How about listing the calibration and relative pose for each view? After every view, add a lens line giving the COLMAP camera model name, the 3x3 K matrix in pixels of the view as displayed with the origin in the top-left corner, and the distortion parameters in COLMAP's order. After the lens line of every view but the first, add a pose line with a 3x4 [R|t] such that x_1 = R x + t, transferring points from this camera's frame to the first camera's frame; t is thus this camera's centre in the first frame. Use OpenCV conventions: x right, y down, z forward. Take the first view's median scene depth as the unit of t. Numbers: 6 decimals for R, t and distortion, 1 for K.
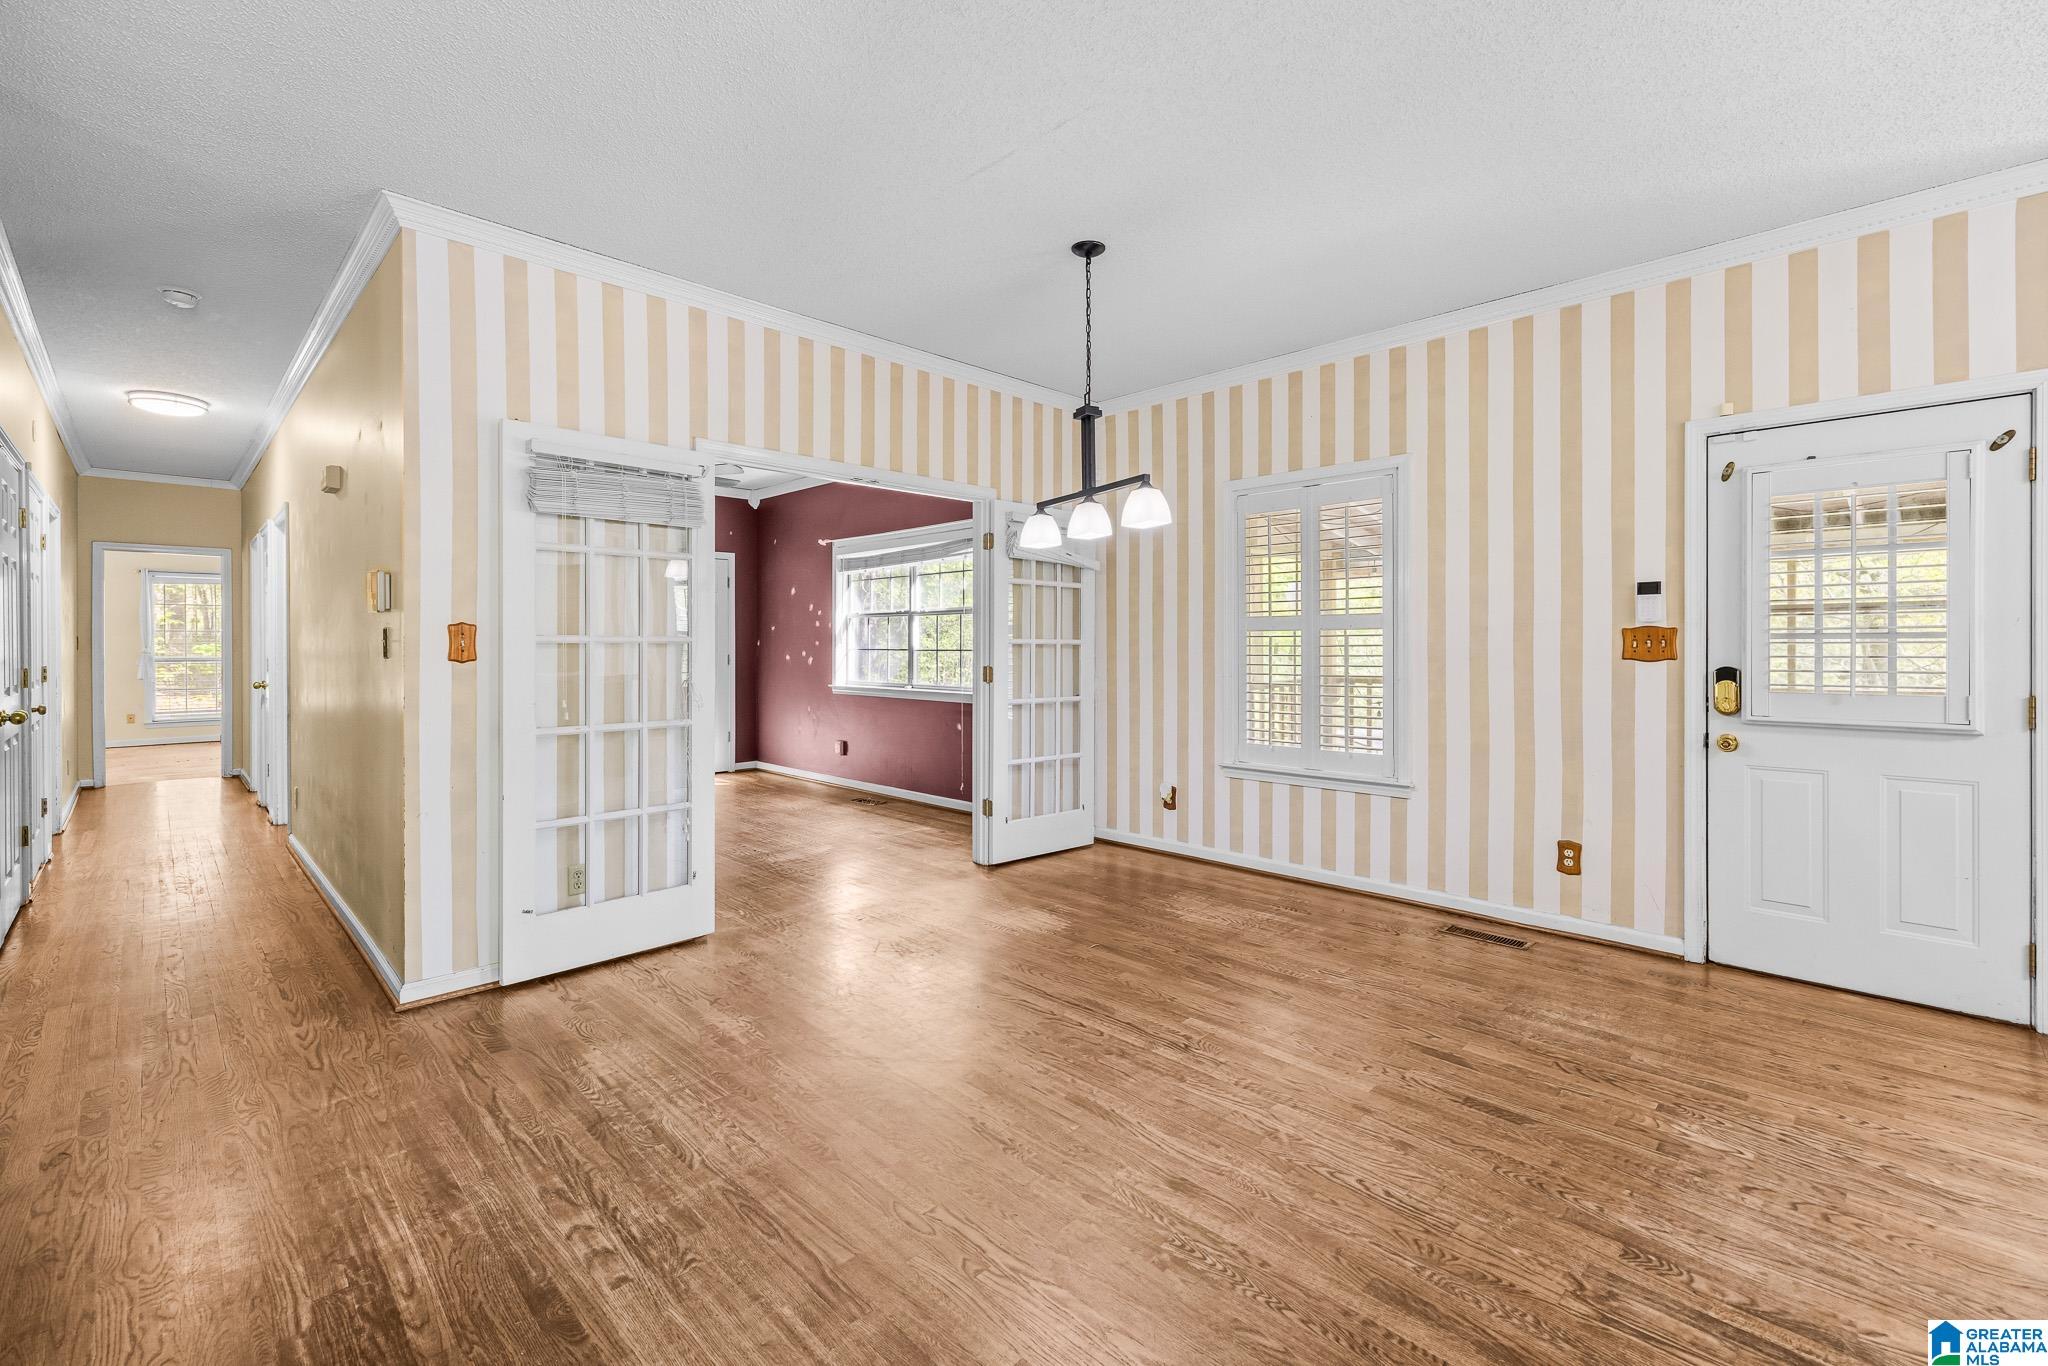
lens RADIAL K [[877.4, 0, 1007.7], [0, 877.4, 647.9], [0, 0, 1]] dist [0.000212, 0.000732]
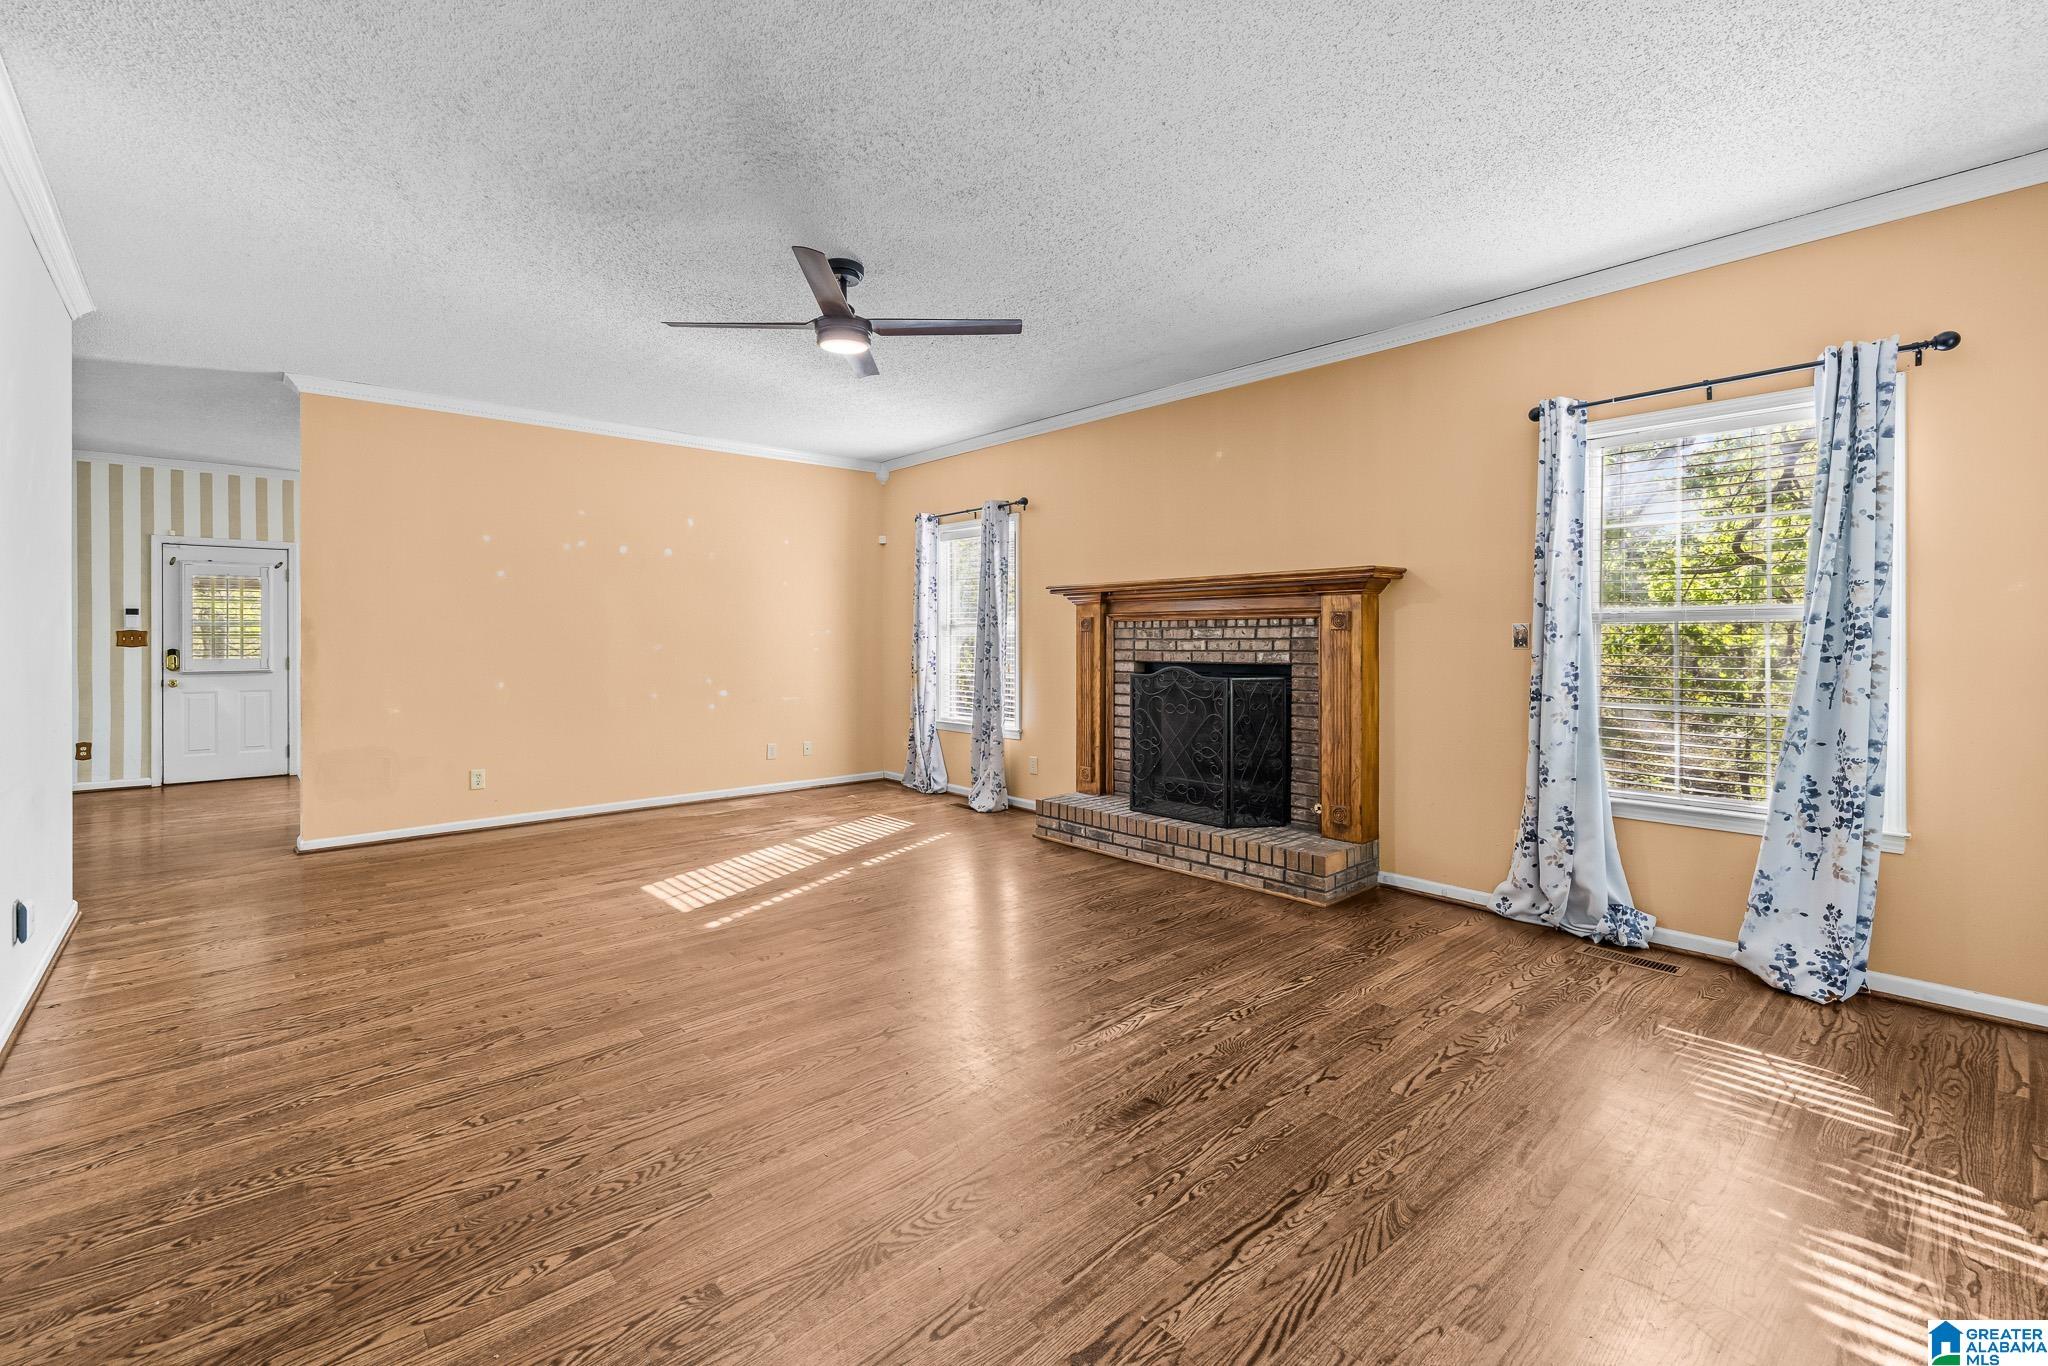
lens RADIAL K [[877.4, 0, 1005.3], [0, 877.4, 639.1], [0, 0, 1]] dist [0.000212, 0.000732]
pose [[0.055787, 0.001174, 0.998442, -1.282979], [0.005146, 0.999986, -0.001464, 0.010661], [-0.998429, 0.005220, 0.055780, -1.229478]]
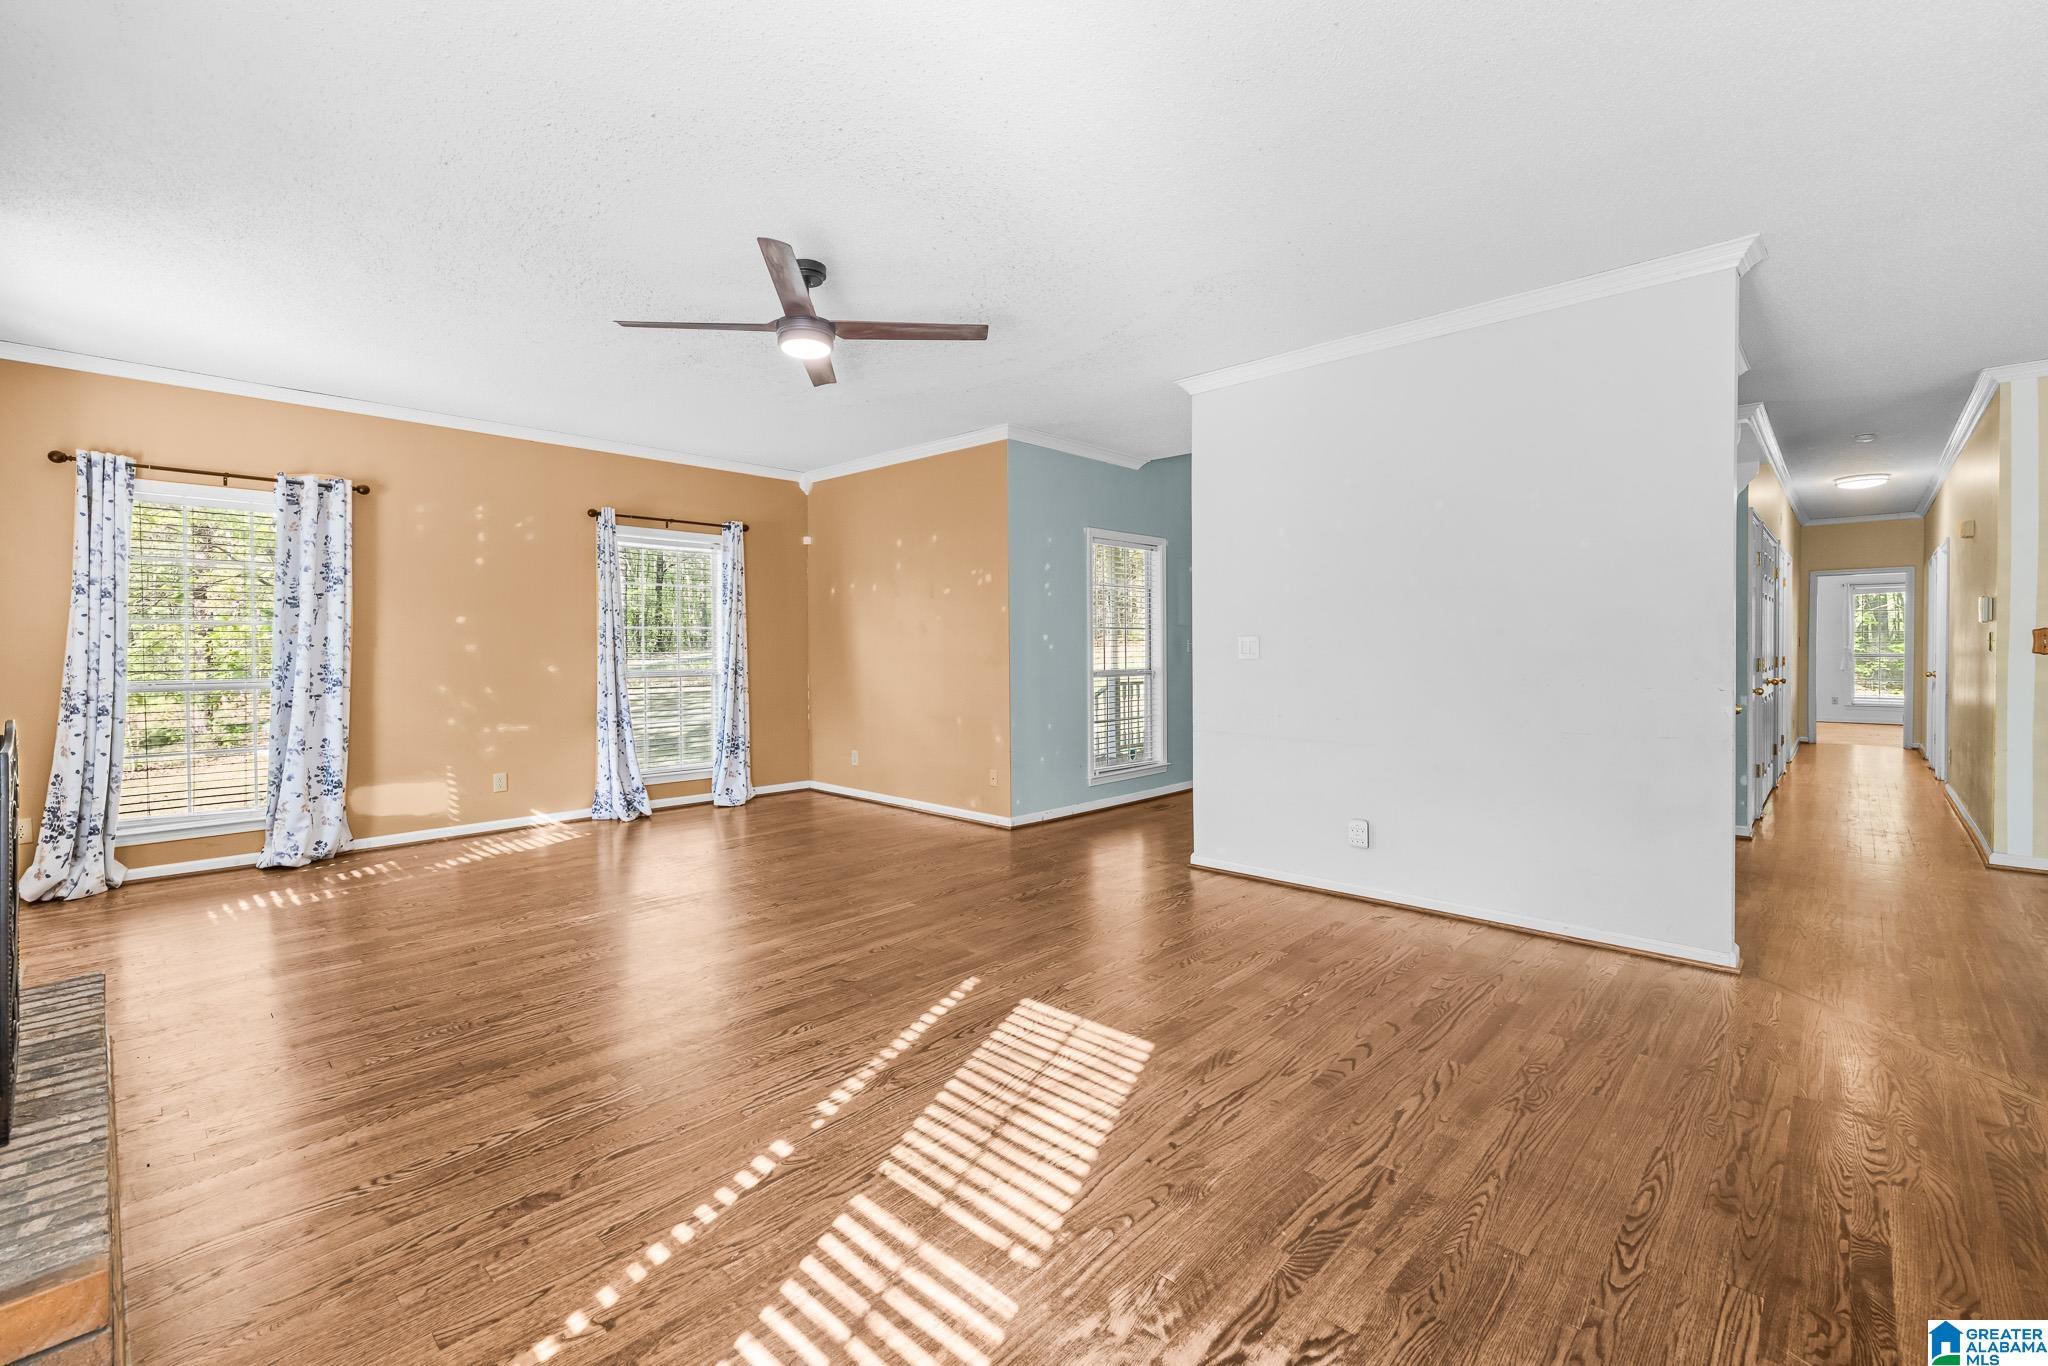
lens RADIAL K [[877.4, 0, 1024.5], [0, 877.4, 662.1], [0, 0, 1]] dist [0.000212, 0.000732]
pose [[0.038235, 0.017912, -0.999108, 0.780660], [-0.000671, 0.999840, 0.017900, 0.004891], [0.999269, -0.000014, 0.038241, -0.766844]]
